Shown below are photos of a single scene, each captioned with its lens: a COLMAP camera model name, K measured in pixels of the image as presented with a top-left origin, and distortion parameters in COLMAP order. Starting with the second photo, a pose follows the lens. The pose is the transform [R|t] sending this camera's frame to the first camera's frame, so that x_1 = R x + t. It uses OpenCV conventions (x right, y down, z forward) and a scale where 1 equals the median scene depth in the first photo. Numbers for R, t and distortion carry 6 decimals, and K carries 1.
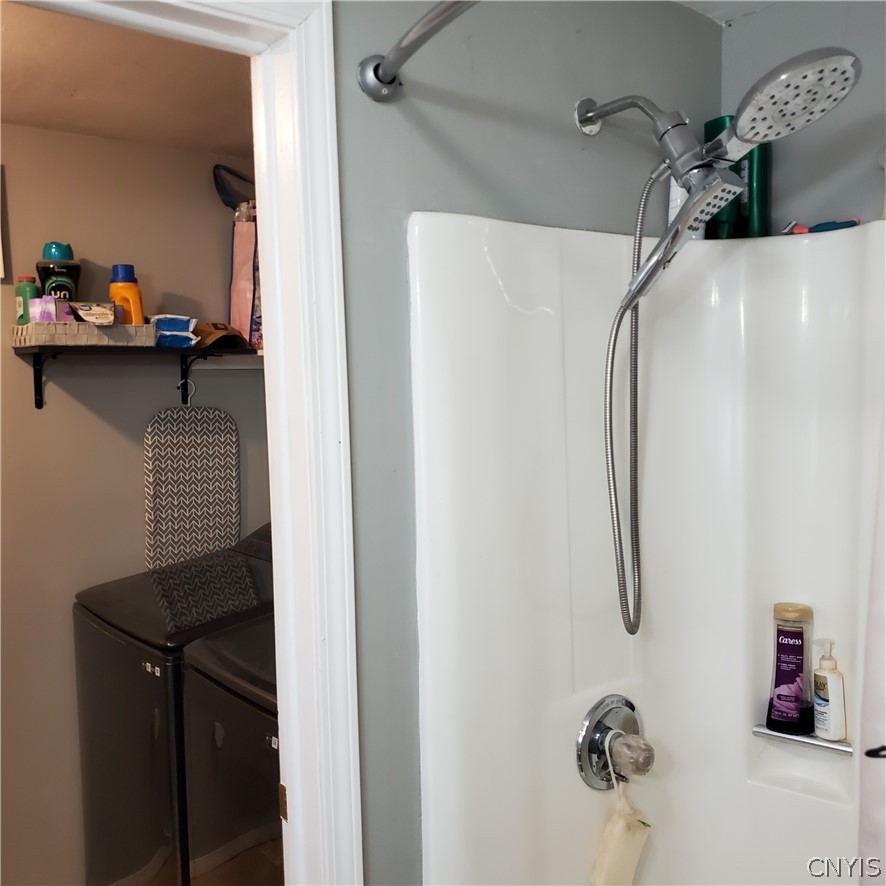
lens RADIAL K [[922.2, 0, 443.6], [0, 922.2, 446.8], [0, 0, 1]] dist [0.024538, 0.000000]
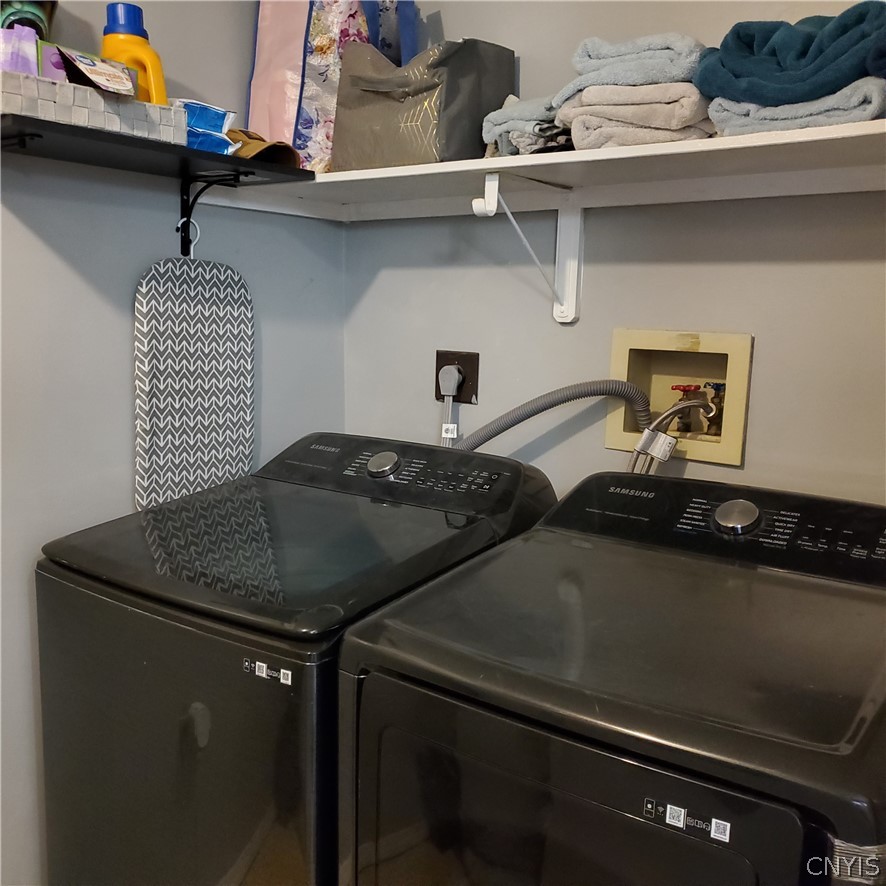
lens RADIAL K [[922.2, 0, 441.8], [0, 922.2, 438.6], [0, 0, 1]] dist [0.024538, 0.000000]
pose [[0.965857, 0.001458, 0.259071, -0.284135], [-0.017693, 0.998021, 0.060345, 0.041950], [-0.258471, -0.062868, 0.963971, 0.323033]]
